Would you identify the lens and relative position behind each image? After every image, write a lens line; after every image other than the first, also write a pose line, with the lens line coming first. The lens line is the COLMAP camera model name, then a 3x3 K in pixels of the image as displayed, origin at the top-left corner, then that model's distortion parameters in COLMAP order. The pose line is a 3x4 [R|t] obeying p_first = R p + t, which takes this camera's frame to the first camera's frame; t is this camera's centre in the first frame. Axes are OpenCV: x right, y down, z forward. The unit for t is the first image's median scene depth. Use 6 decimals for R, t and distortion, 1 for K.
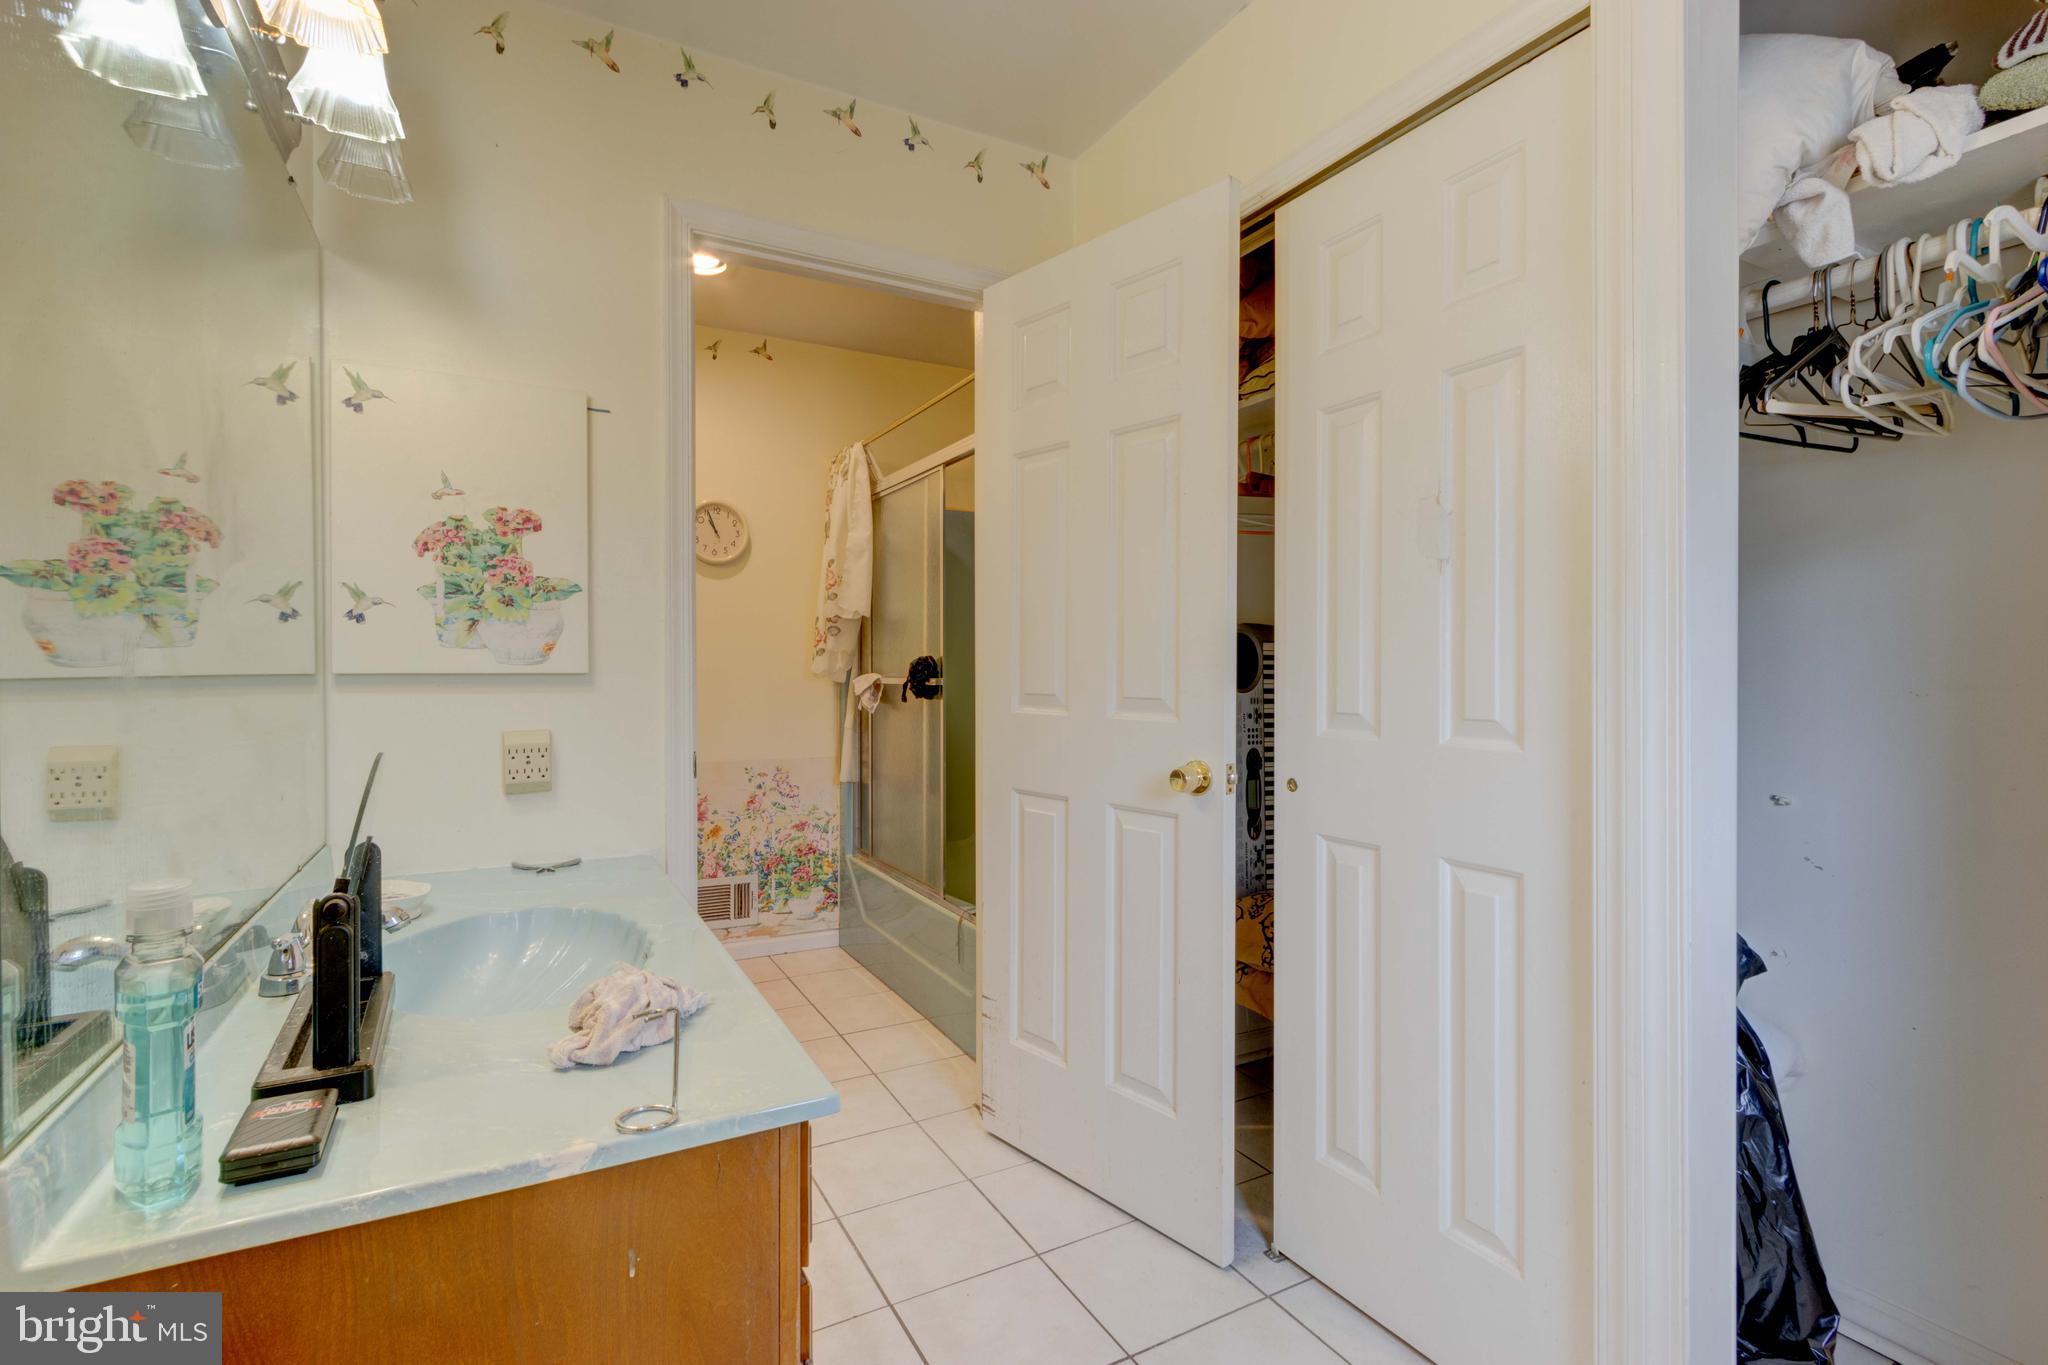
lens RADIAL K [[933.3, 0, 1001.6], [0, 933.3, 678.8], [0, 0, 1]] dist [0.002026, -0.000014]
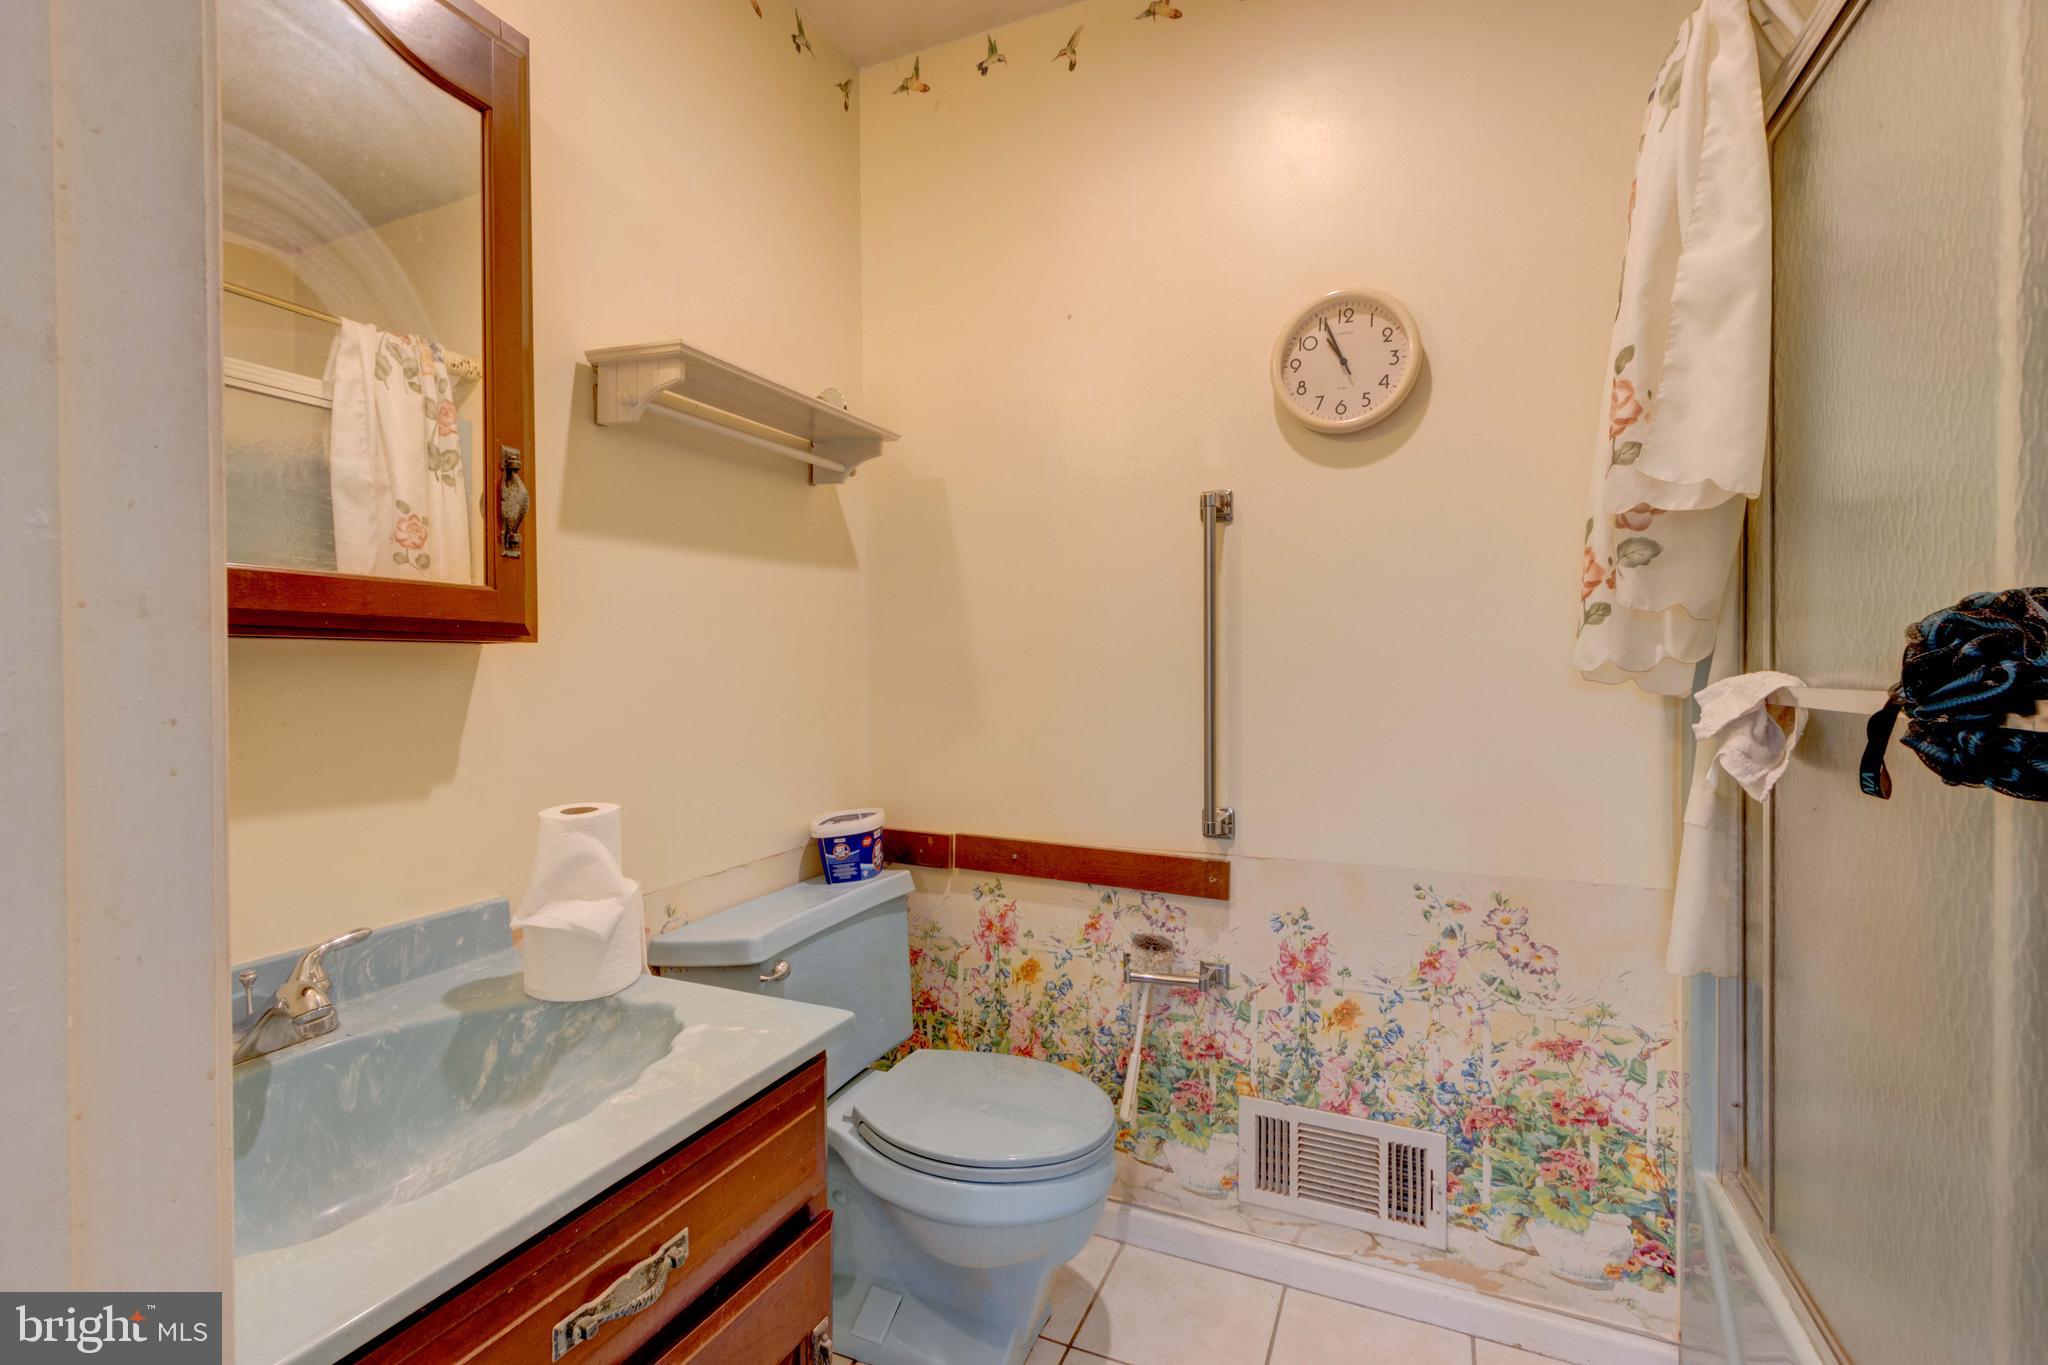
lens RADIAL K [[933.3, 0, 1001.6], [0, 933.3, 678.8], [0, 0, 1]] dist [0.002026, -0.000014]
pose [[0.609902, 0.002734, -0.792472, -0.044254], [-0.000098, 0.999994, 0.003375, -0.003772], [0.792477, -0.001981, 0.609899, 0.576994]]
